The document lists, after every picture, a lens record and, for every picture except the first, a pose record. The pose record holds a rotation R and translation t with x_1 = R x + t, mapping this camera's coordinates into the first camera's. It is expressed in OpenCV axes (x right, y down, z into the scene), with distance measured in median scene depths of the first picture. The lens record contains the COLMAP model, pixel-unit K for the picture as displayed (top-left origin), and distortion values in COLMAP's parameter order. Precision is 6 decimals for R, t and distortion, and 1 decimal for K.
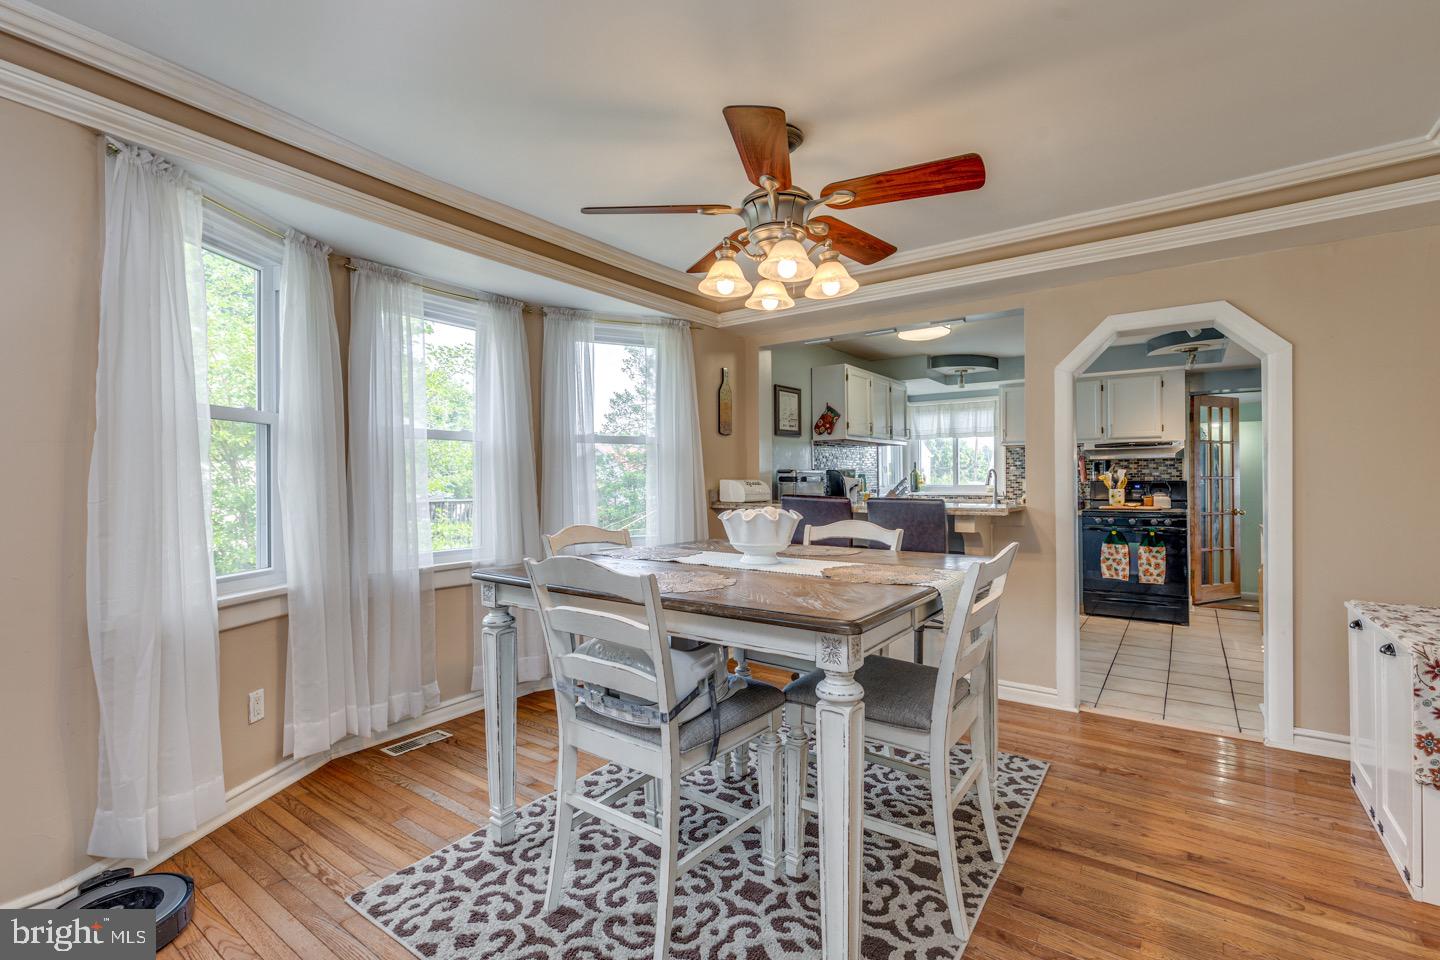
lens RADIAL K [[643.0, 0, 726.3], [0, 643.0, 478.6], [0, 0, 1]] dist [0.002458, -0.000103]
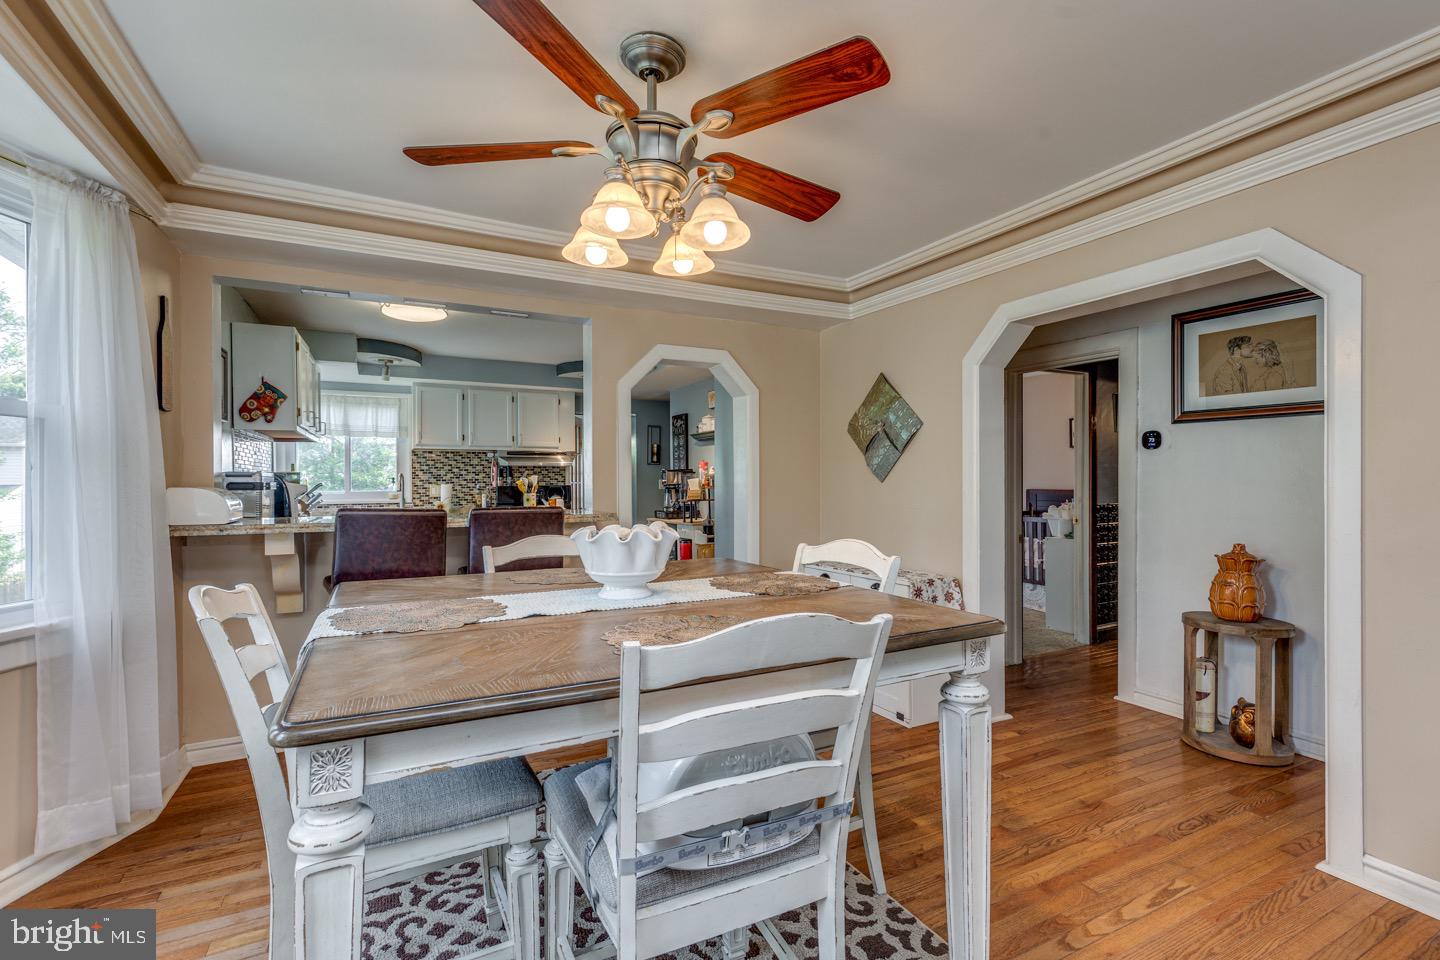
lens RADIAL K [[643.0, 0, 727.1], [0, 643.0, 482.9], [0, 0, 1]] dist [0.002458, -0.000103]
pose [[0.460047, 0.000518, 0.887894, -0.213991], [0.000156, 1.000000, -0.000664, -0.001137], [-0.887894, 0.000443, 0.460047, 0.203658]]
